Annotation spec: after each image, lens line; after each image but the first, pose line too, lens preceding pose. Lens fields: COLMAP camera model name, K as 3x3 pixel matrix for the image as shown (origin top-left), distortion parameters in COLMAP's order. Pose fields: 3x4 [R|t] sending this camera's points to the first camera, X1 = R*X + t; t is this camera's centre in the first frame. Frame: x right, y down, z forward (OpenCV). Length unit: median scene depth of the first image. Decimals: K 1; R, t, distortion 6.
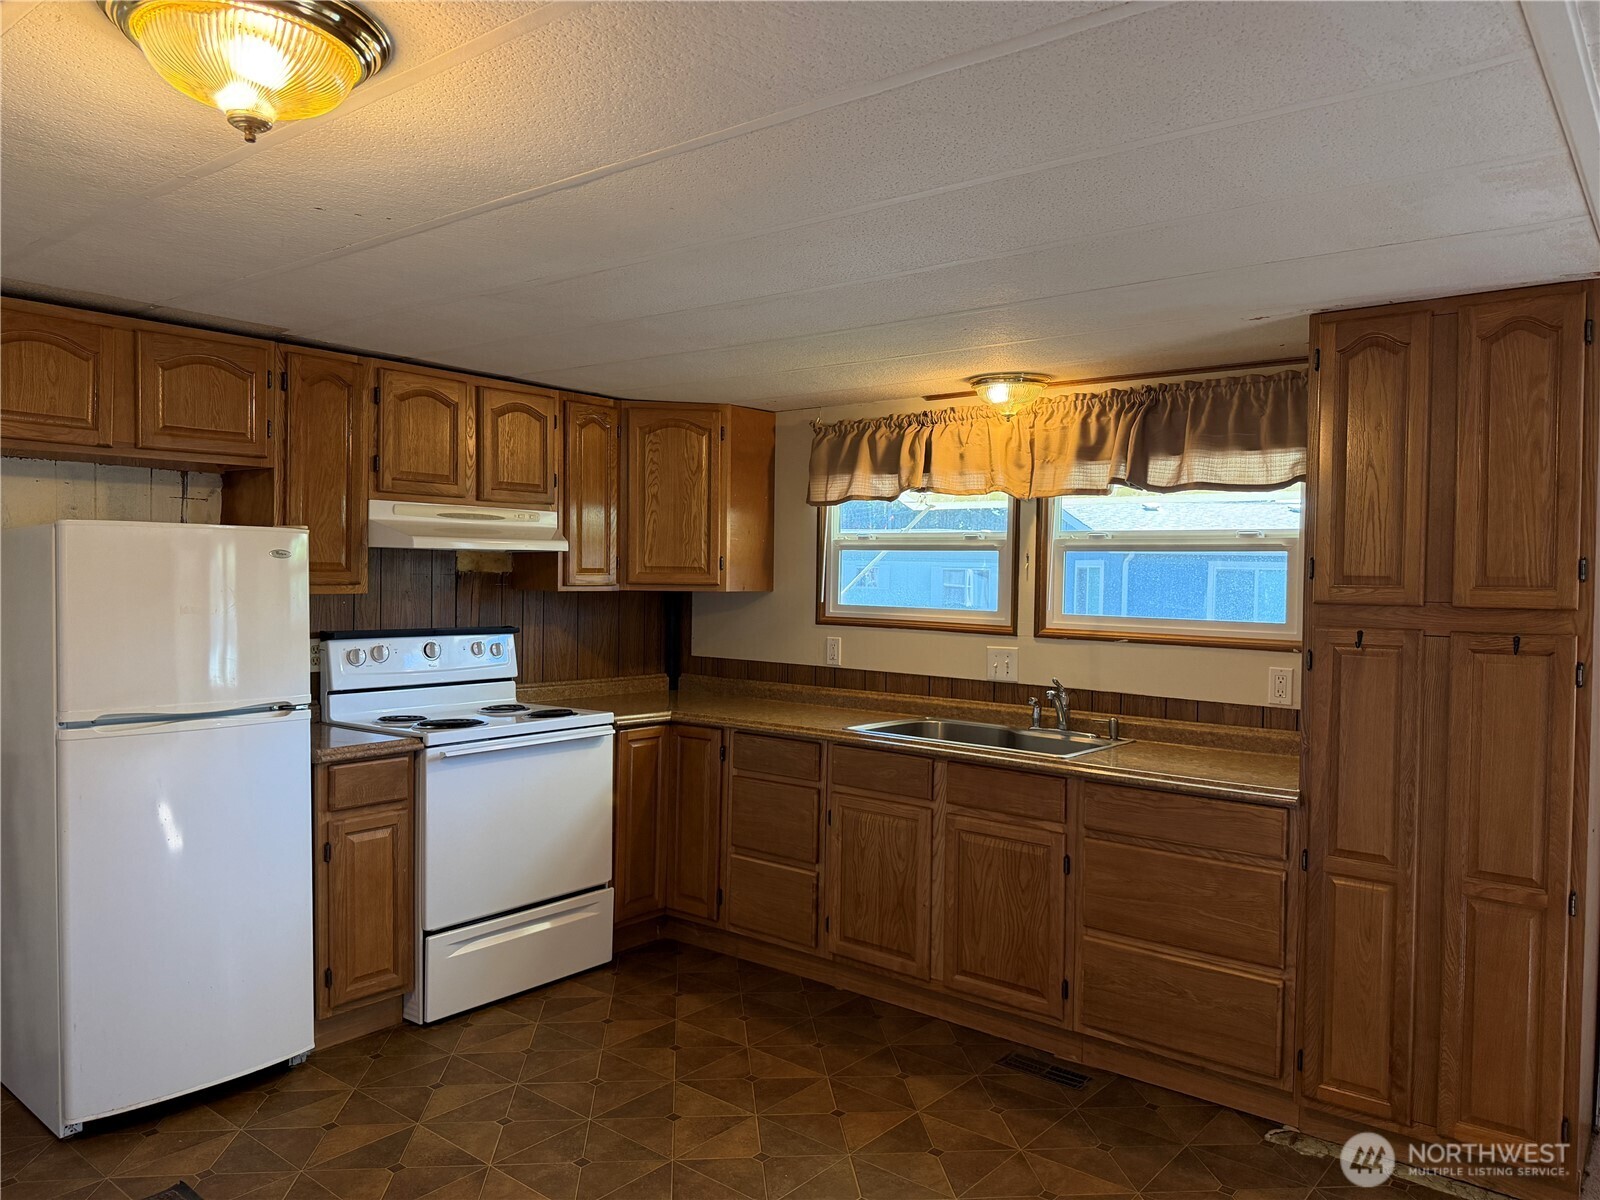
lens RADIAL K [[1116.1, 0, 798.6], [0, 1116.1, 595.0], [0, 0, 1]] dist [0.007571, -0.026175]
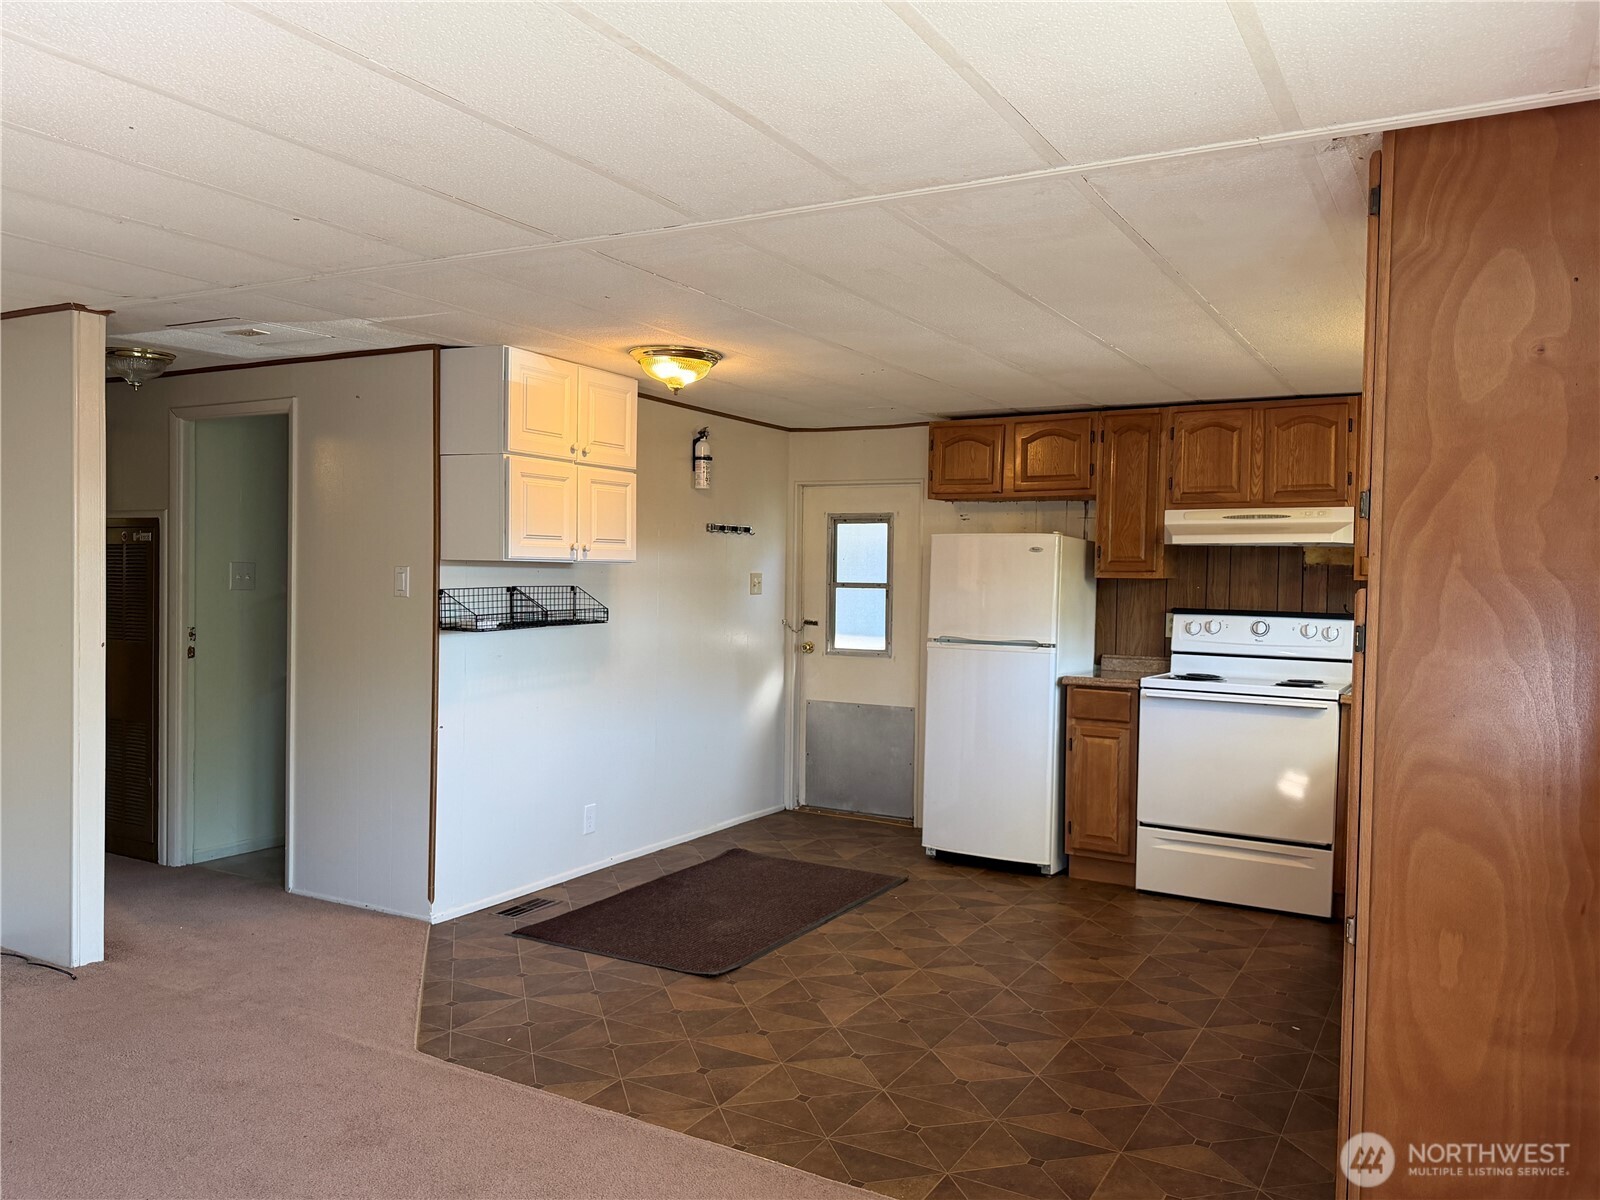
lens RADIAL K [[1205.5, 0, 796.5], [0, 1205.5, 606.9], [0, 0, 1]] dist [0.008312, -0.000978]
pose [[0.147160, 0.009778, -0.989064, 1.048822], [-0.034773, 0.999384, 0.004706, 0.043747], [0.988501, 0.033700, 0.147409, 0.347680]]
